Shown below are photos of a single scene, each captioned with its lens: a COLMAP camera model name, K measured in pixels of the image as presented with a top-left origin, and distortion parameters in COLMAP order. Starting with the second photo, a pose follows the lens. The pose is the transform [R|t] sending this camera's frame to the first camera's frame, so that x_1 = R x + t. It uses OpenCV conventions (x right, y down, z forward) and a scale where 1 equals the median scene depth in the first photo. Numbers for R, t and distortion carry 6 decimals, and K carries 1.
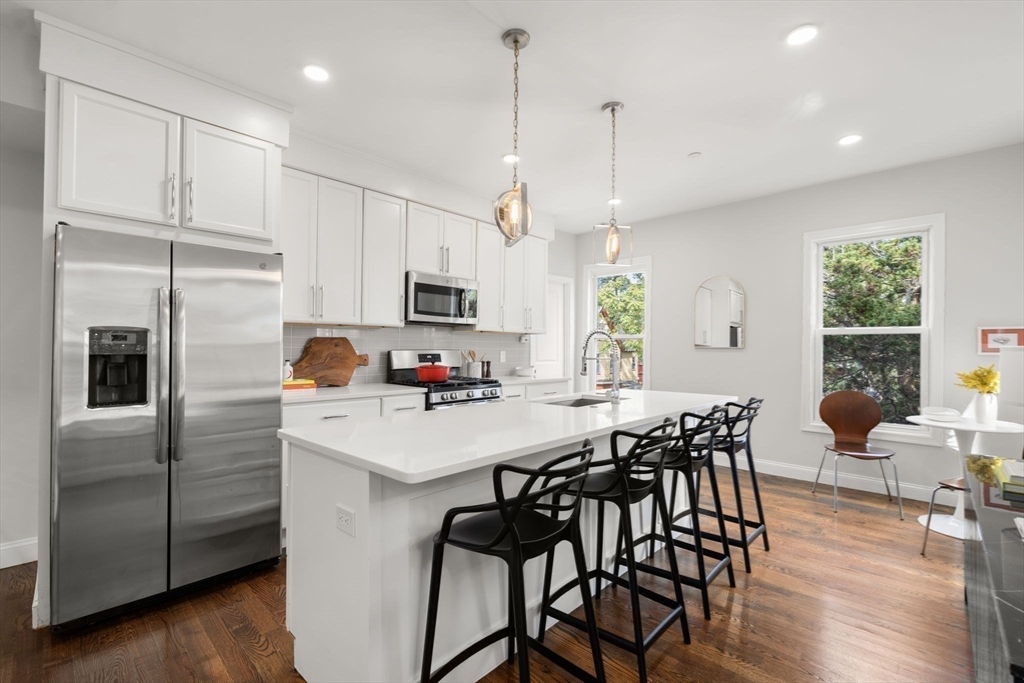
lens RADIAL K [[451.0, 0, 512.0], [0, 451.0, 341.5], [0, 0, 1]] dist [-0.001520, -0.000074]
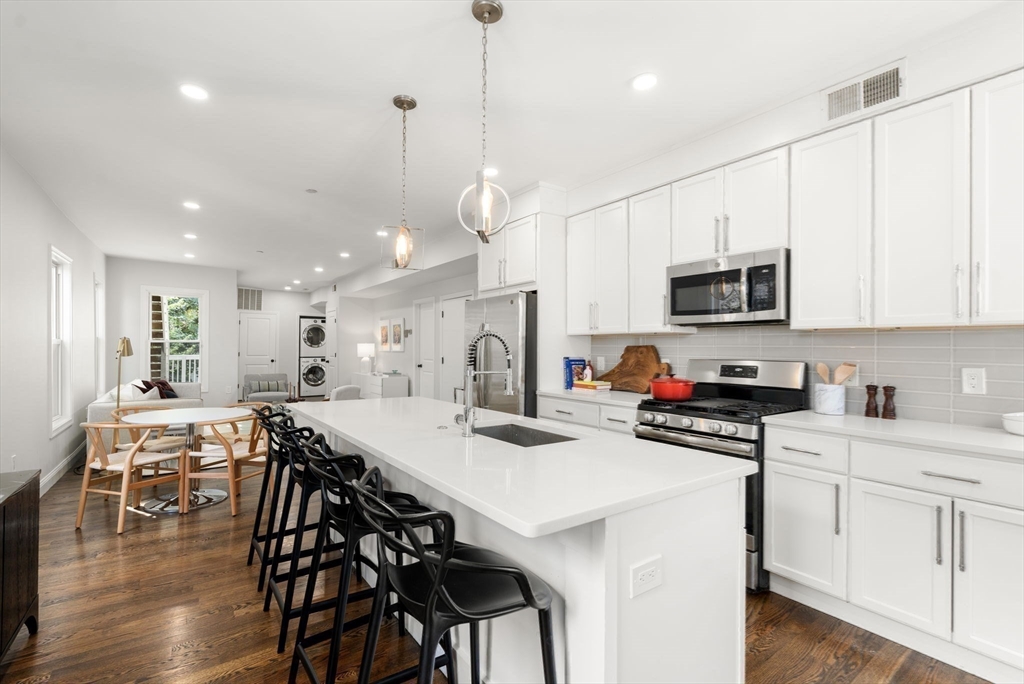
lens RADIAL K [[451.0, 0, 512.0], [0, 451.0, 342.0], [0, 0, 1]] dist [-0.001520, -0.000074]
pose [[-0.185361, -0.022521, -0.982412, 0.592192], [0.003308, 0.999717, -0.023542, 0.005111], [0.982665, -0.007614, -0.185234, 0.778338]]
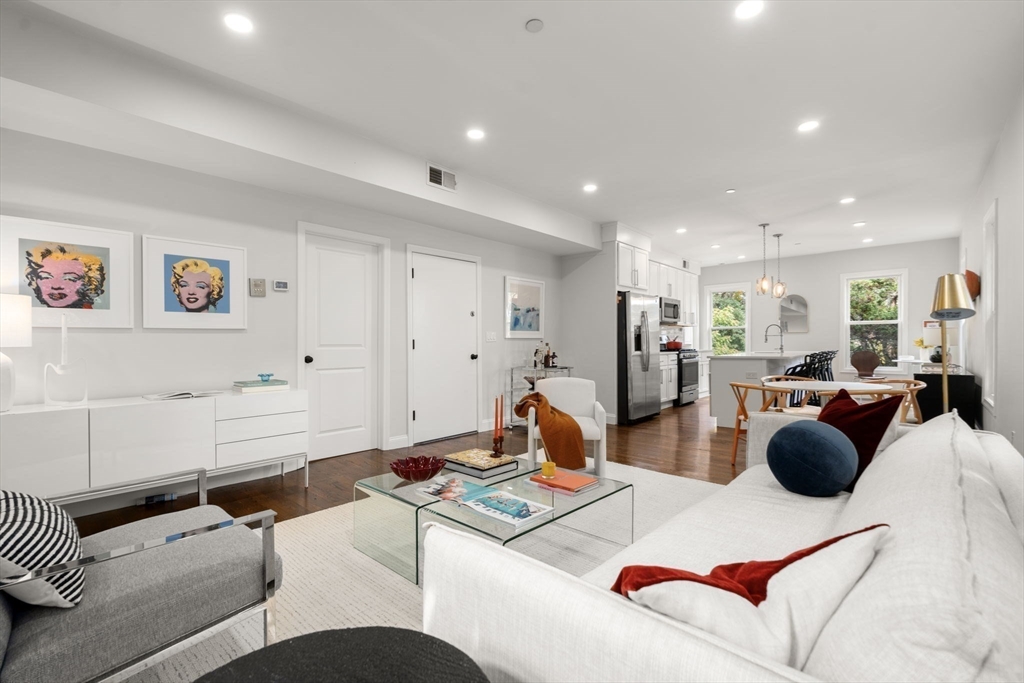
lens RADIAL K [[451.0, 0, 512.0], [0, 451.0, 341.5], [0, 0, 1]] dist [-0.001520, -0.000074]
pose [[0.999371, -0.015213, 0.032045, -0.902062], [0.014901, 0.999839, 0.009964, 0.017331], [-0.032191, -0.009481, 0.999437, -0.981355]]
